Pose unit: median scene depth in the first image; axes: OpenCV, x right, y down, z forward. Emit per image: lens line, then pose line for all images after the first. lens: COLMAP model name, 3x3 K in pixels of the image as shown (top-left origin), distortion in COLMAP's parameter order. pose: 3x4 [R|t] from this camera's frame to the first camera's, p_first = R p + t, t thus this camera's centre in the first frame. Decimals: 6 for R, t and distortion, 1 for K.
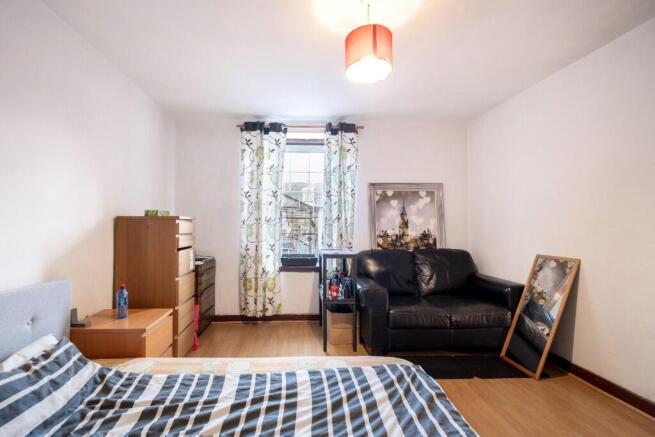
lens RADIAL K [[292.5, 0, 326.2], [0, 292.5, 220.0], [0, 0, 1]] dist [0.002344, 0.000463]
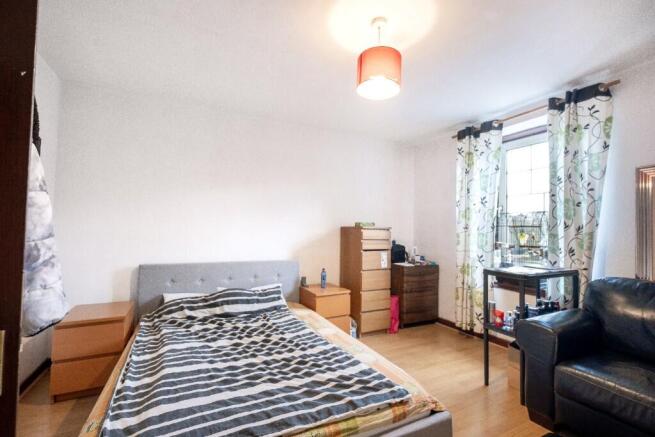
lens RADIAL K [[292.5, 0, 323.8], [0, 292.5, 221.6], [0, 0, 1]] dist [0.002344, 0.000463]
pose [[0.405160, -0.020808, -0.914009, 0.453491], [0.001839, 0.999757, -0.021945, -0.003940], [0.914244, 0.007211, 0.405100, 0.173243]]
